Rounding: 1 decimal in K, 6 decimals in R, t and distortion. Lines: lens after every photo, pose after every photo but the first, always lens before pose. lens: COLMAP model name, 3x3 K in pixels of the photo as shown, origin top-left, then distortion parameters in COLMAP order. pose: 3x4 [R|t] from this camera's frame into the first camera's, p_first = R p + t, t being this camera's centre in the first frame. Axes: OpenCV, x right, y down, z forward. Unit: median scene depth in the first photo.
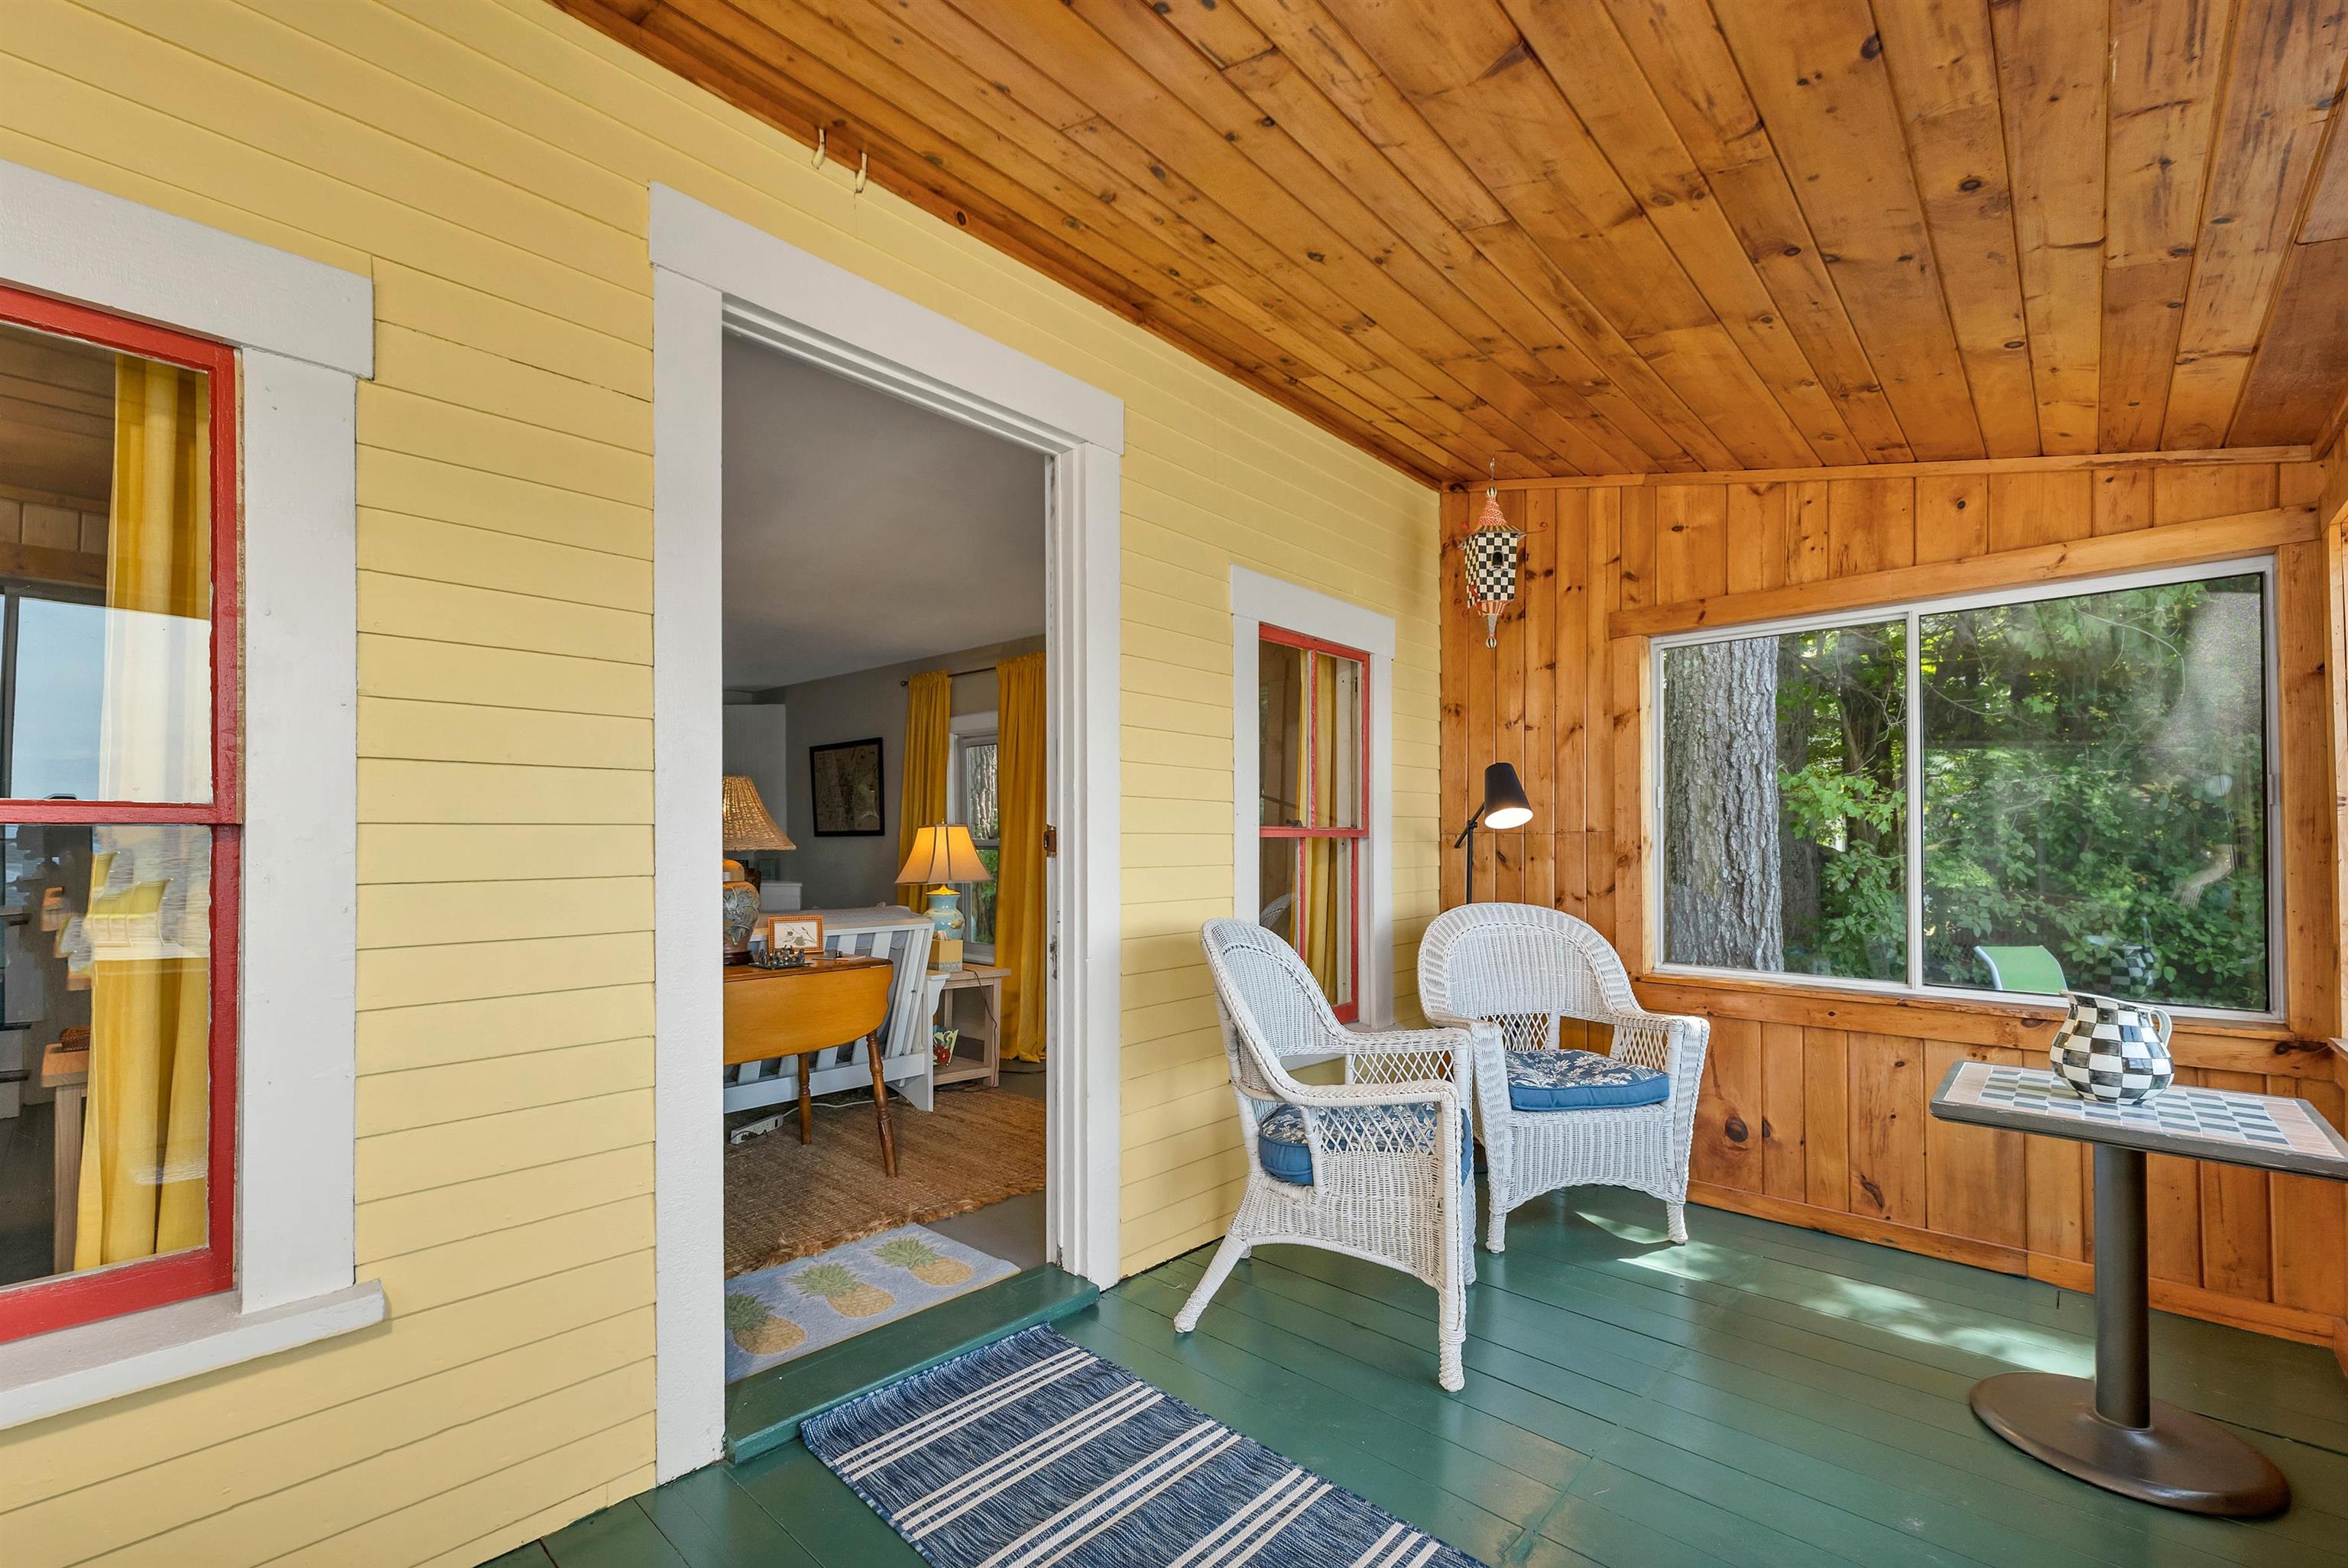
lens RADIAL K [[990.2, 0, 1194.5], [0, 990.2, 831.3], [0, 0, 1]] dist [0.005984, -0.001362]
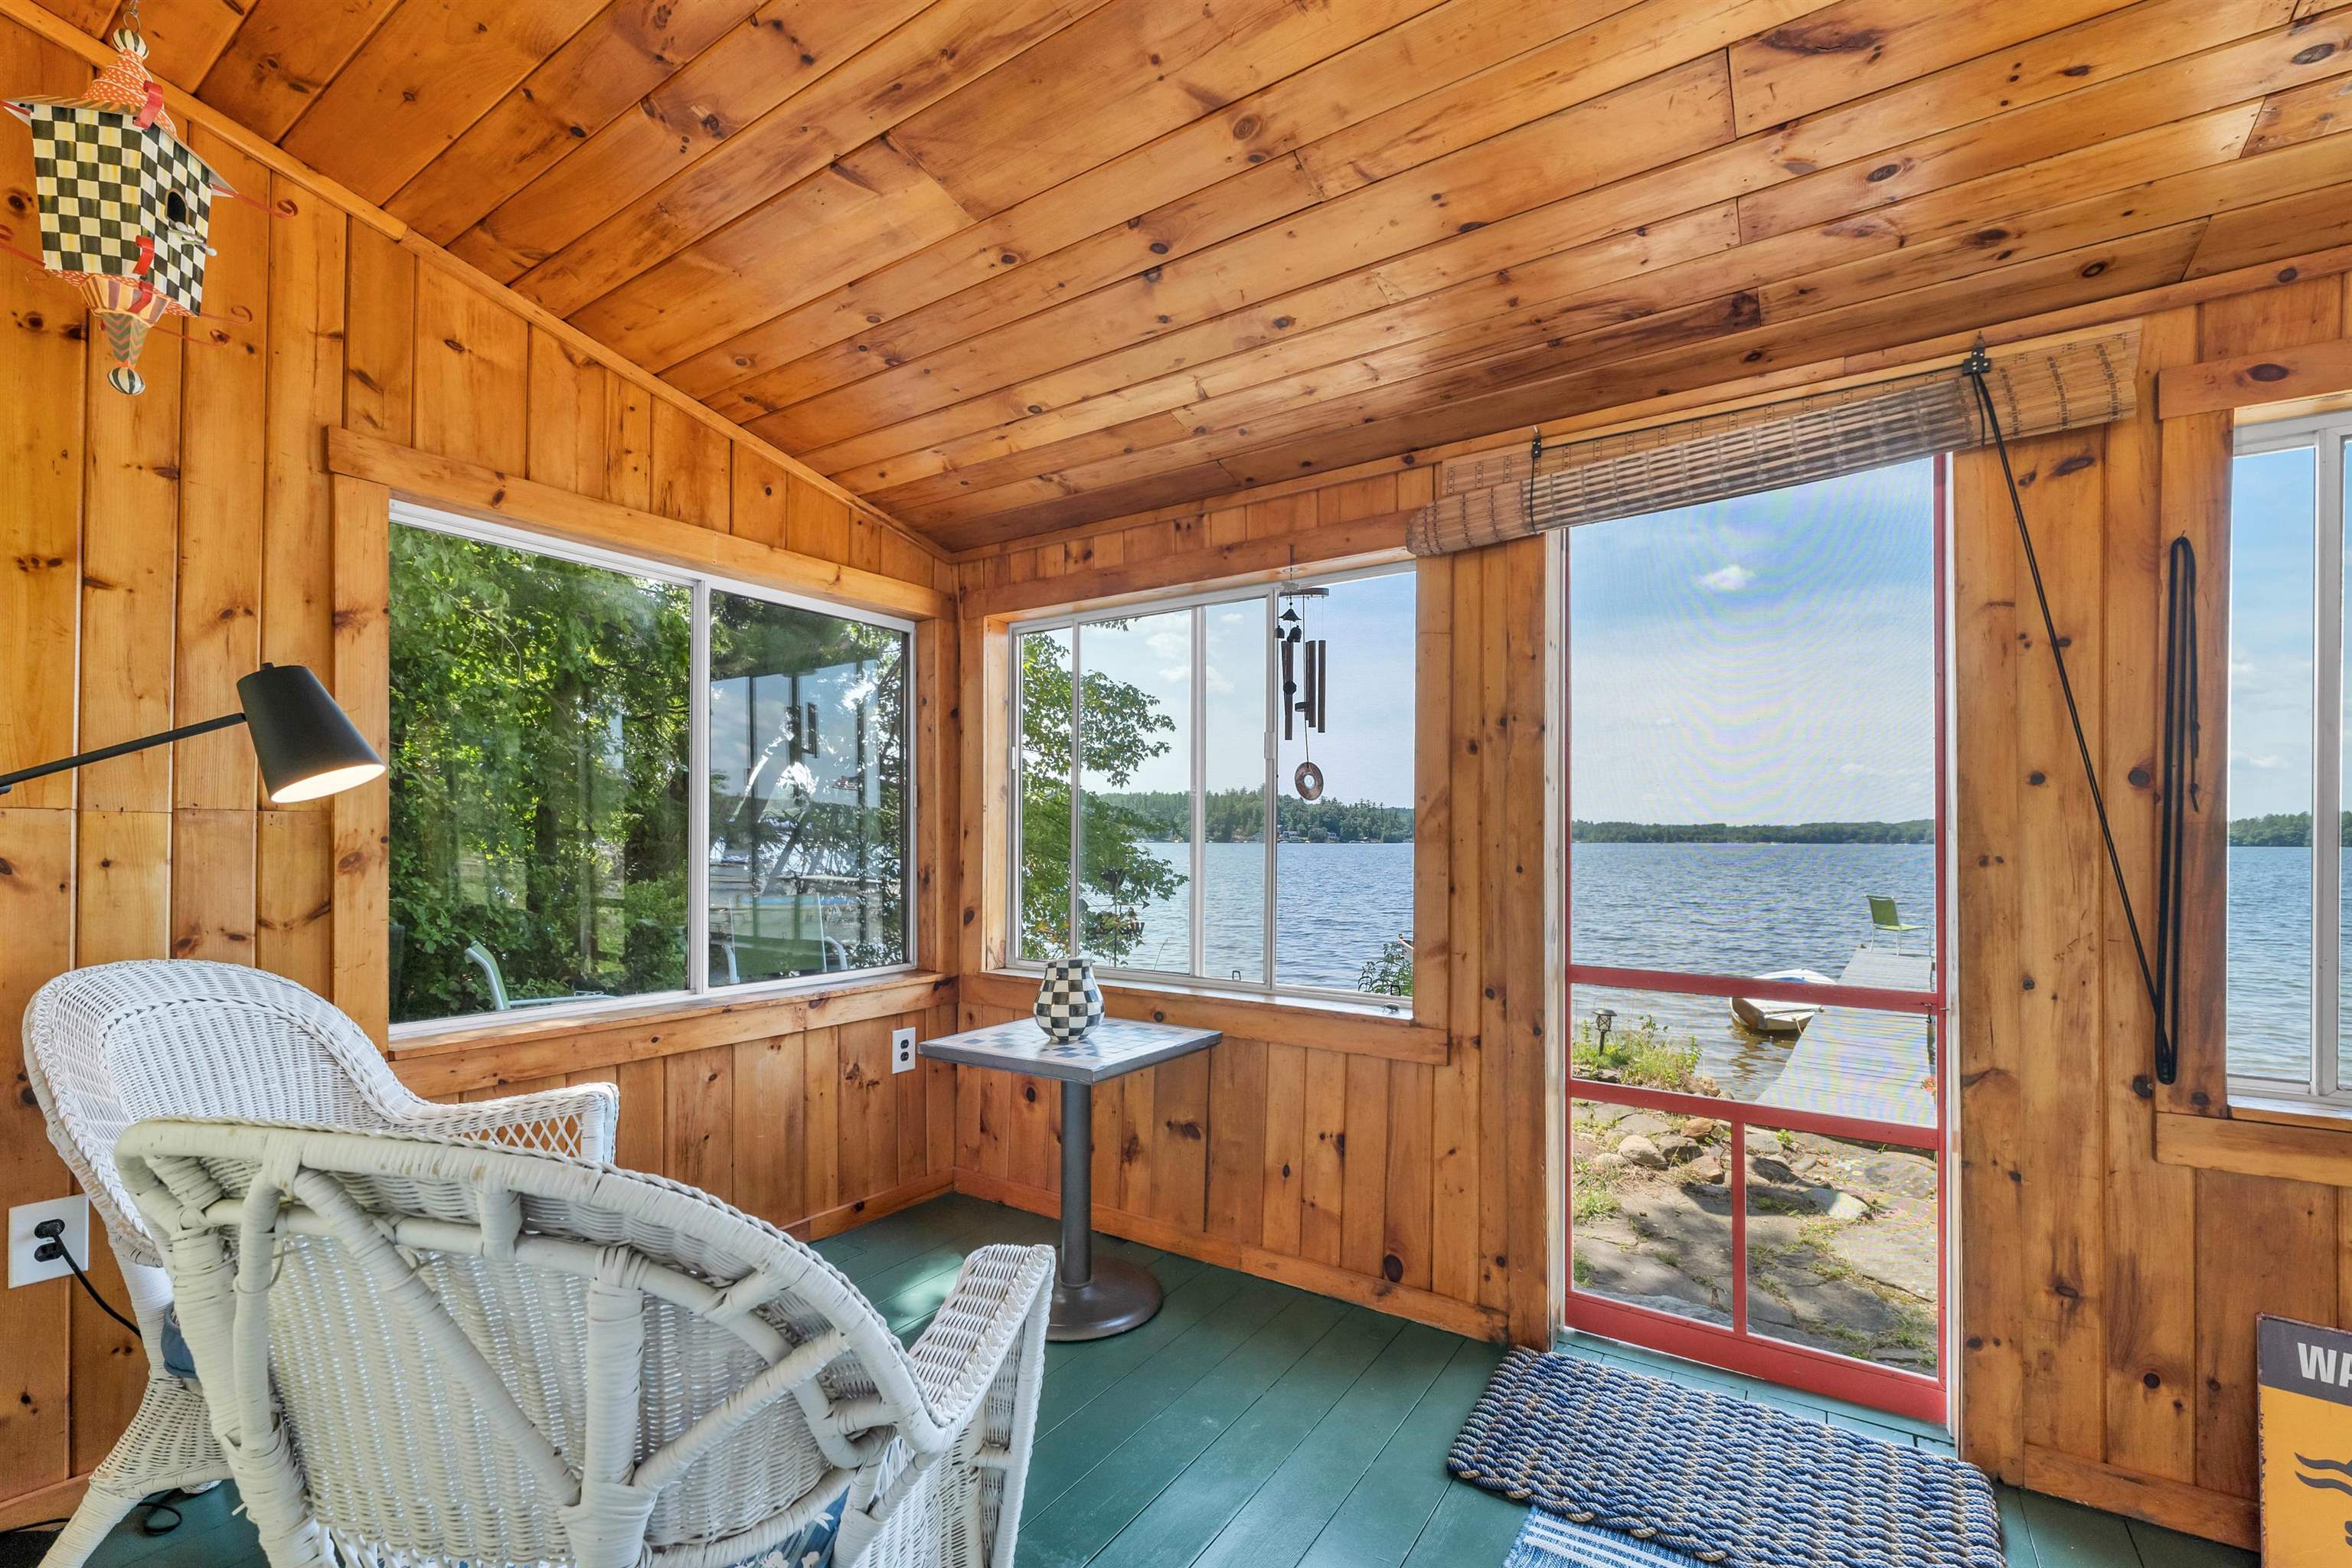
lens RADIAL K [[992.0, 0, 1188.2], [0, 992.0, 836.7], [0, 0, 1]] dist [0.005984, -0.001362]
pose [[-0.135258, 0.001464, 0.990809, -0.231698], [-0.021750, 0.999754, -0.004446, 0.007512], [-0.990572, -0.022151, -0.135192, 0.643606]]
